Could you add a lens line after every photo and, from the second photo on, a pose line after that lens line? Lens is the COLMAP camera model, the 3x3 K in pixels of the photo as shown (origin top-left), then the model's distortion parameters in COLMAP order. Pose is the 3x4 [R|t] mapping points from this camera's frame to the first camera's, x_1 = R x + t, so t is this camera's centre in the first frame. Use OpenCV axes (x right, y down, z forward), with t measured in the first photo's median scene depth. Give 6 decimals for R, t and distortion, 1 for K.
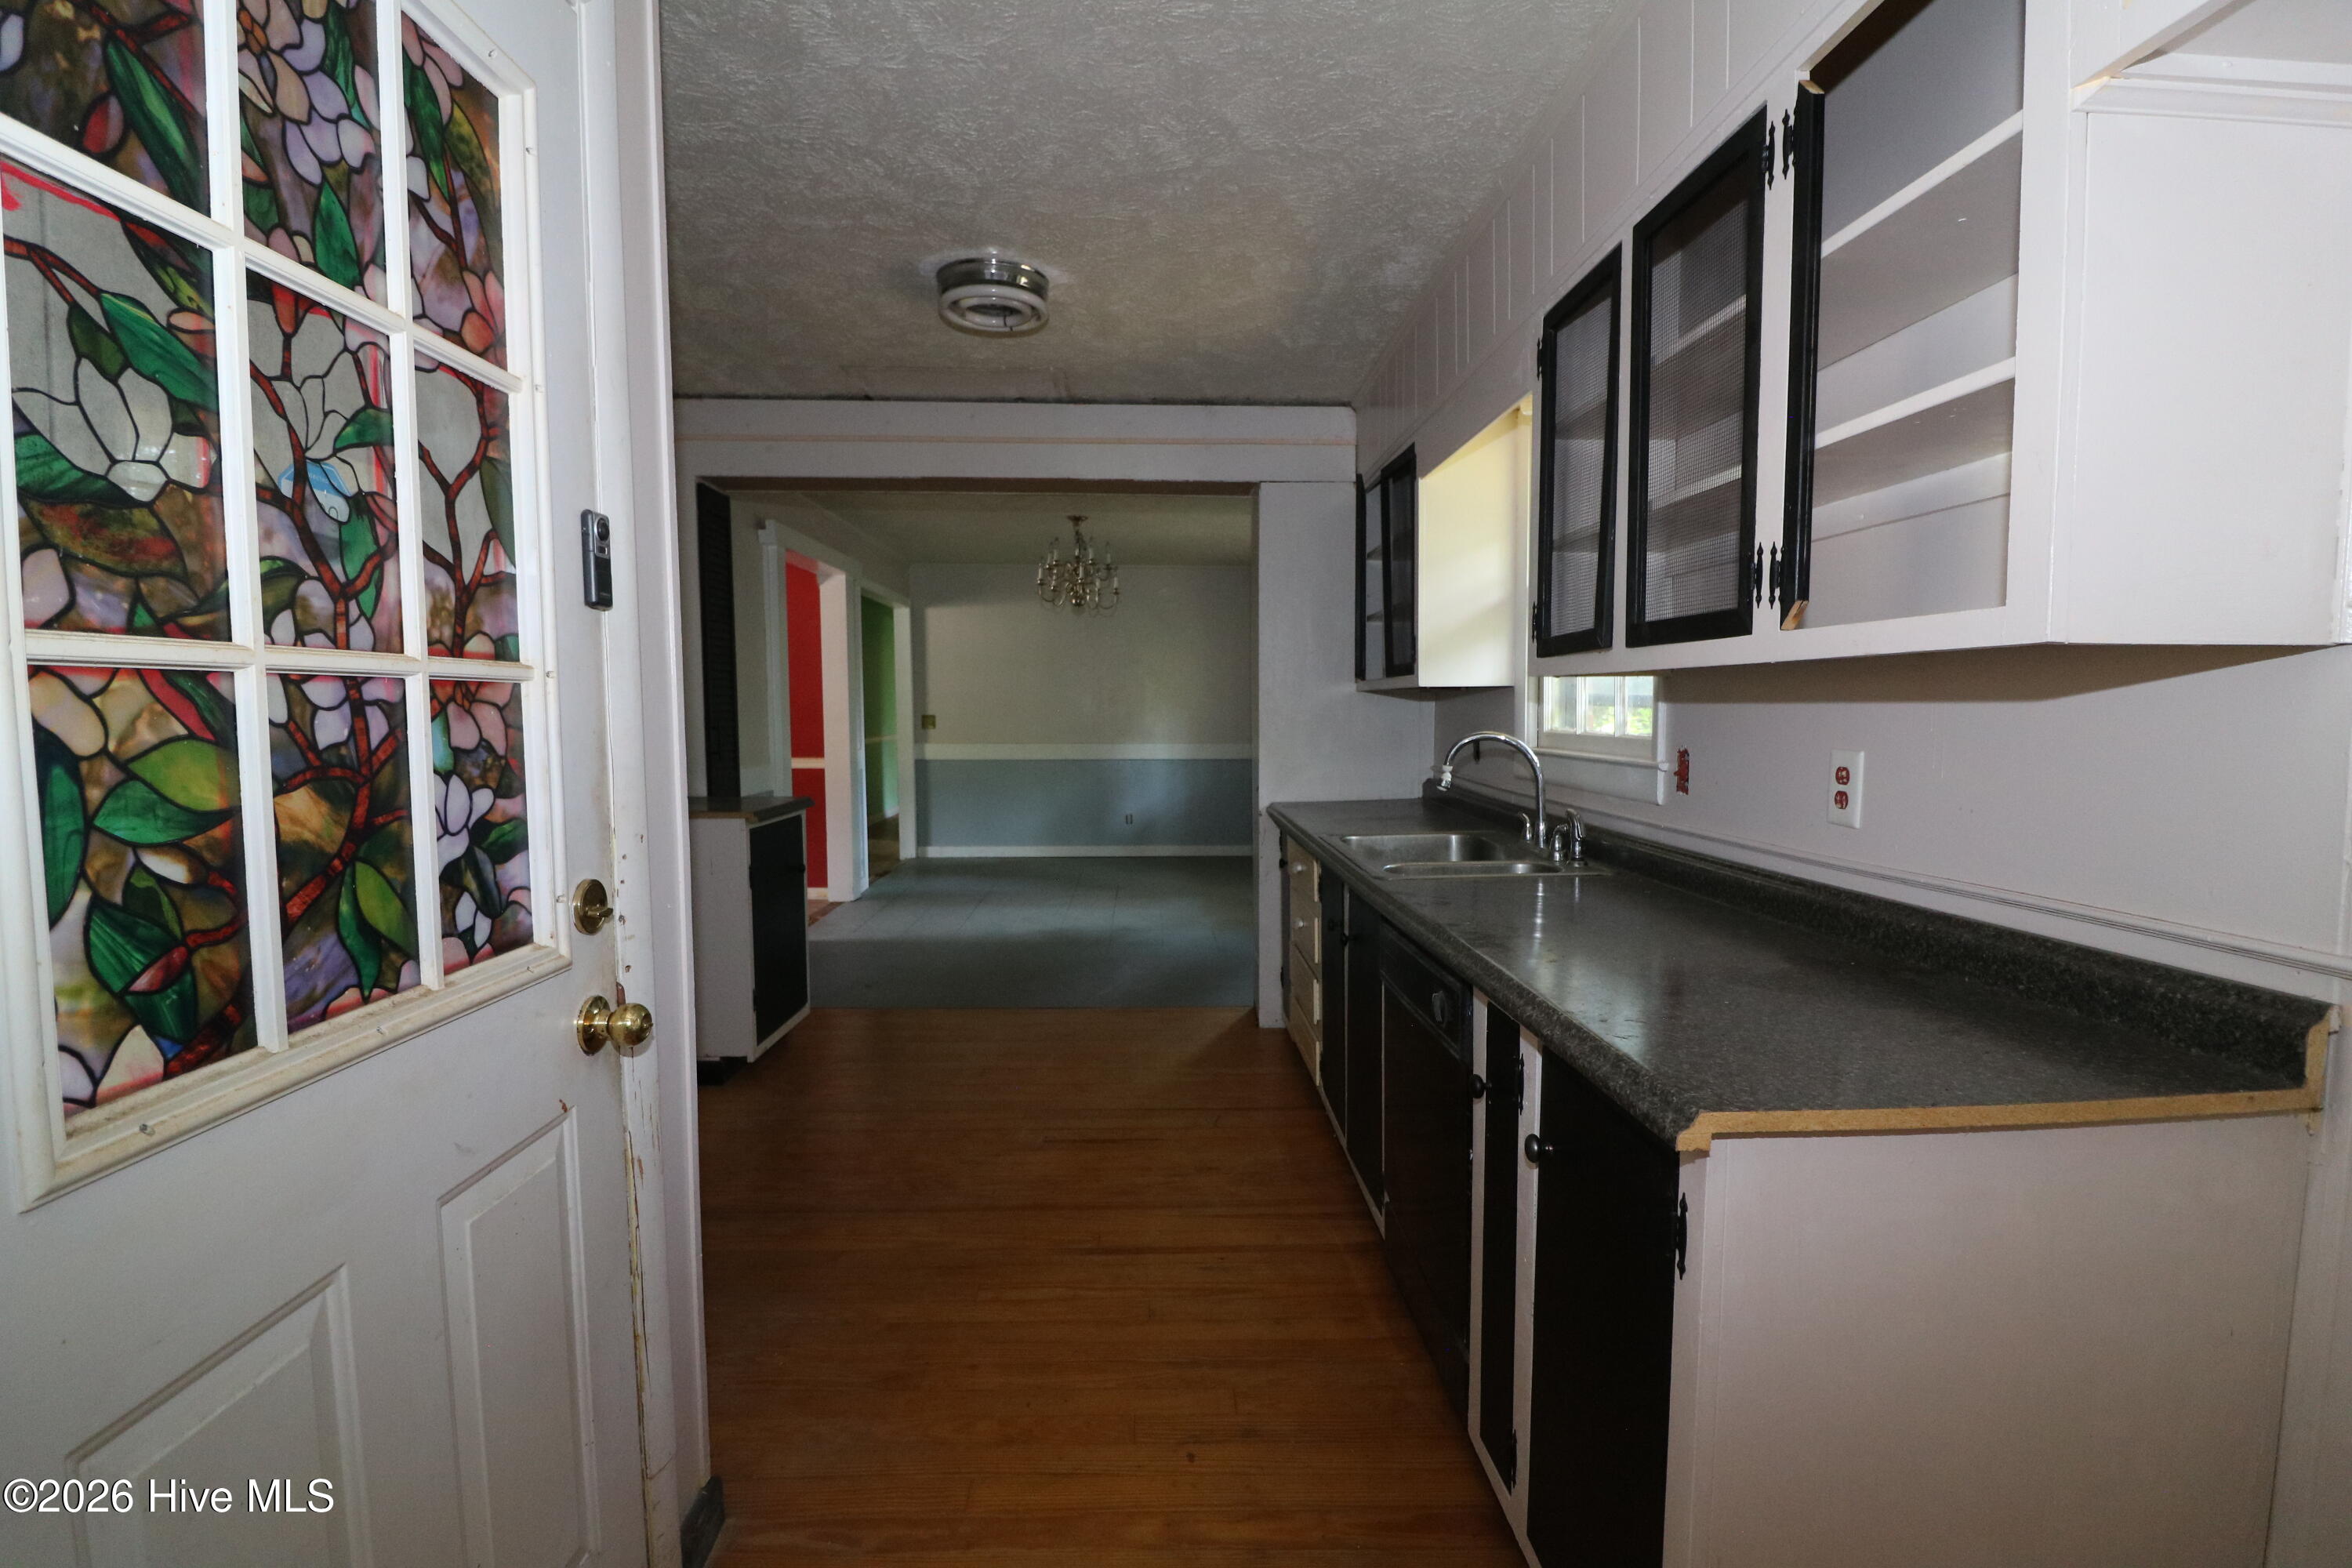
lens RADIAL K [[1088.3, 0, 1187.7], [0, 1088.3, 787.5], [0, 0, 1]] dist [0.001357, -0.015683]
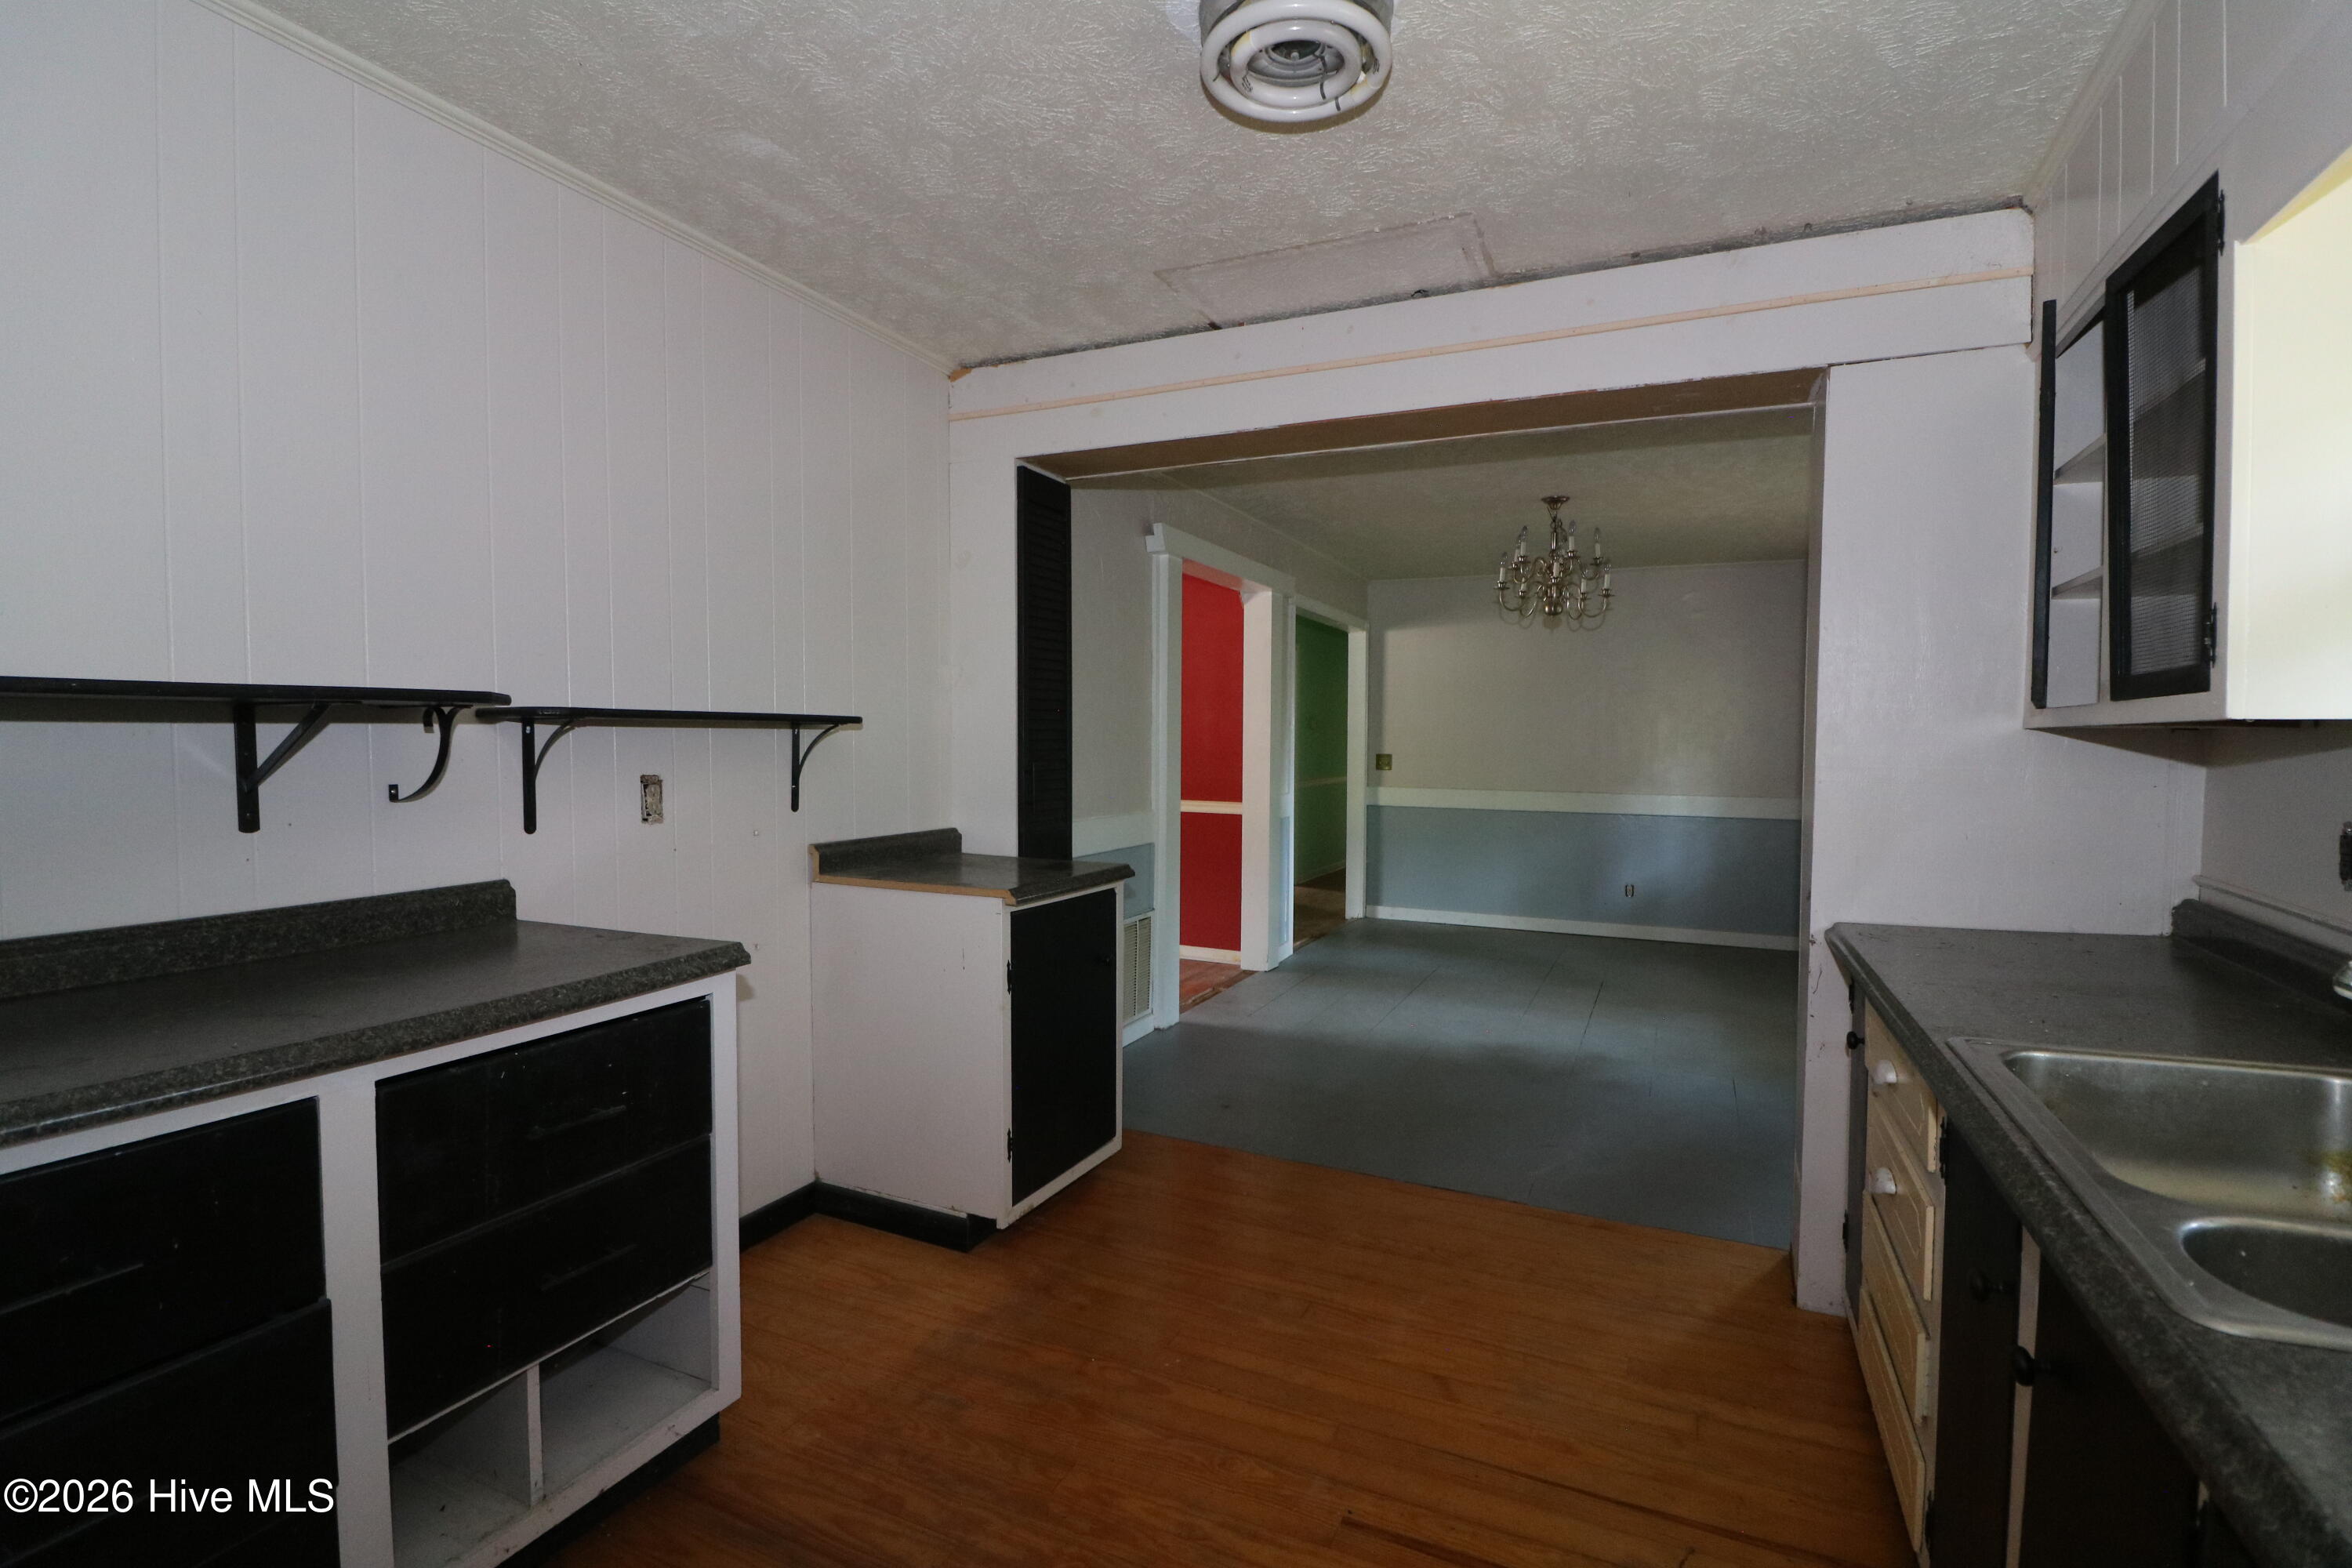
lens RADIAL K [[1096.1, 0, 1178.4], [0, 1096.1, 794.3], [0, 0, 1]] dist [-0.001782, -0.015095]
pose [[0.890269, 0.030583, -0.454407, 0.028558], [-0.042738, 0.998950, -0.016499, -0.028825], [0.453426, 0.034109, 0.890641, 0.328104]]
